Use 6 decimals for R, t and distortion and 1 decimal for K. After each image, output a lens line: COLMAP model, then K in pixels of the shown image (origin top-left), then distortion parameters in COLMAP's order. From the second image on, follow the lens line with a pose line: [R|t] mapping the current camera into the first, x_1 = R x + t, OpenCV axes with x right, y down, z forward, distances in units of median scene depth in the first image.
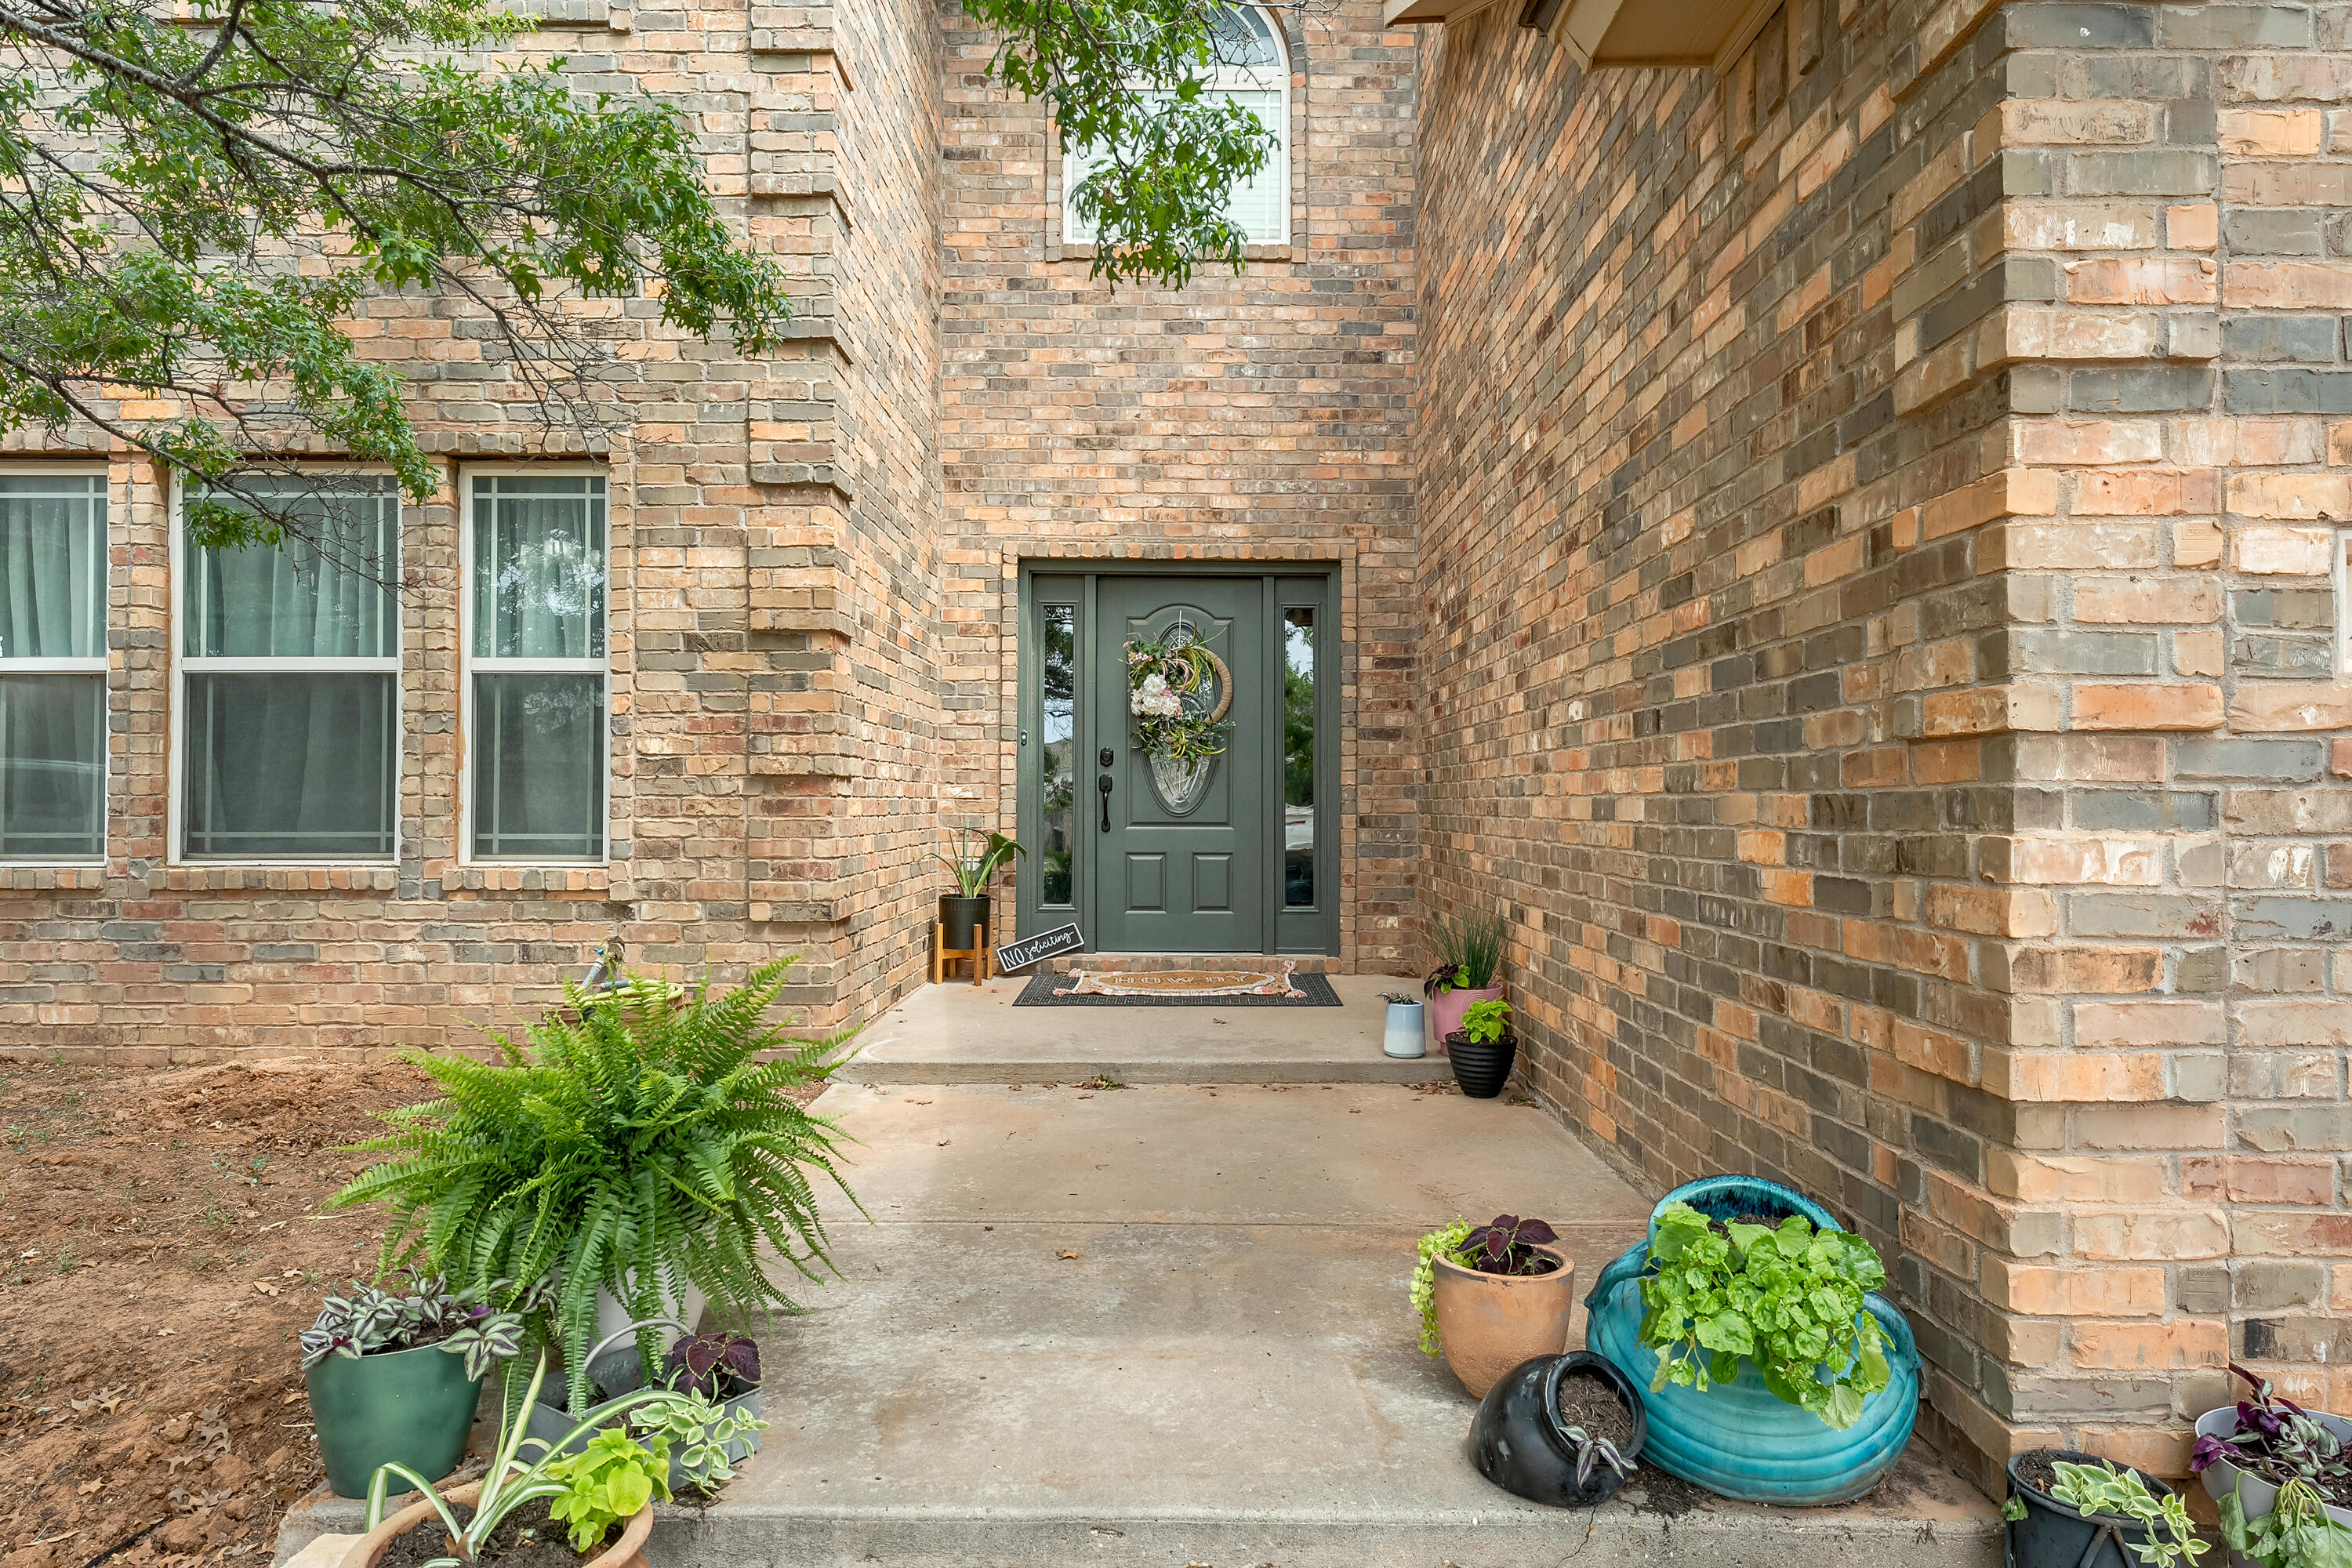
lens RADIAL K [[1355.7, 0, 1180.8], [0, 1355.7, 778.5], [0, 0, 1]] dist [-0.000862, -0.000162]
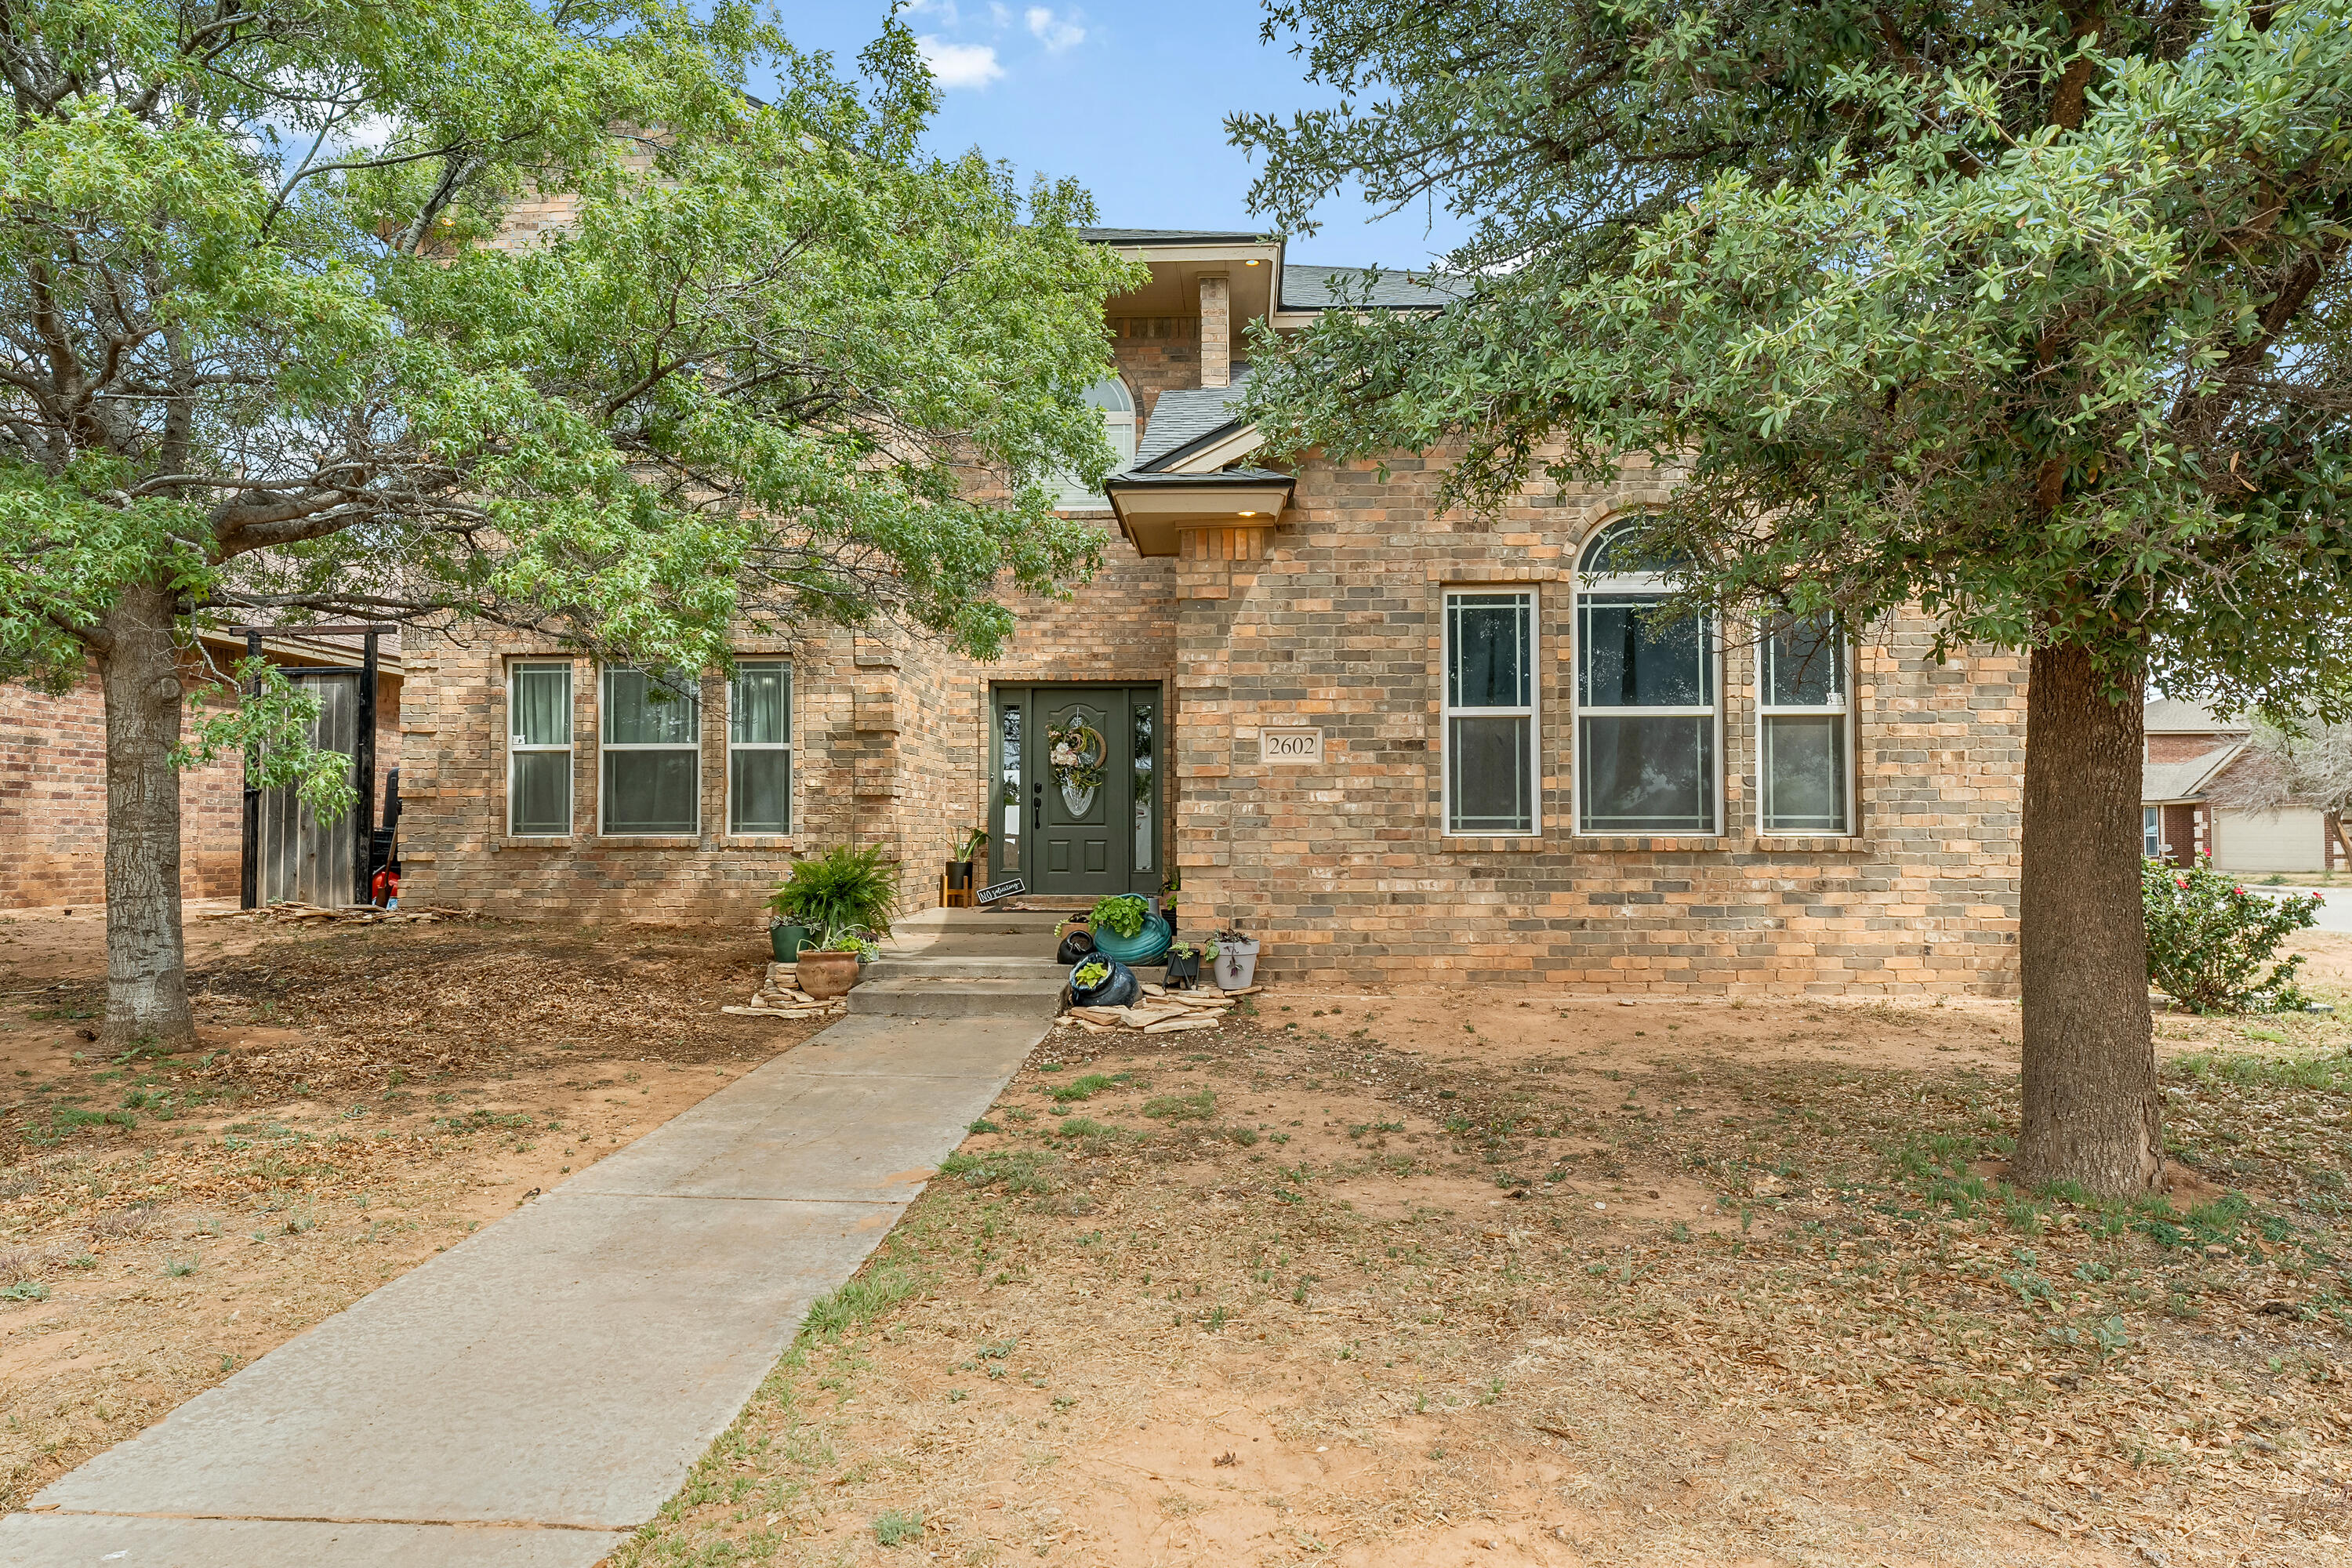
lens RADIAL K [[1355.7, 0, 1173.1], [0, 1355.7, 789.9], [0, 0, 1]] dist [-0.000862, -0.000162]
pose [[0.999344, -0.004321, -0.035969, 0.282012], [0.003691, 0.999839, -0.017570, 0.029312], [0.036039, 0.017426, 0.999198, -1.195203]]
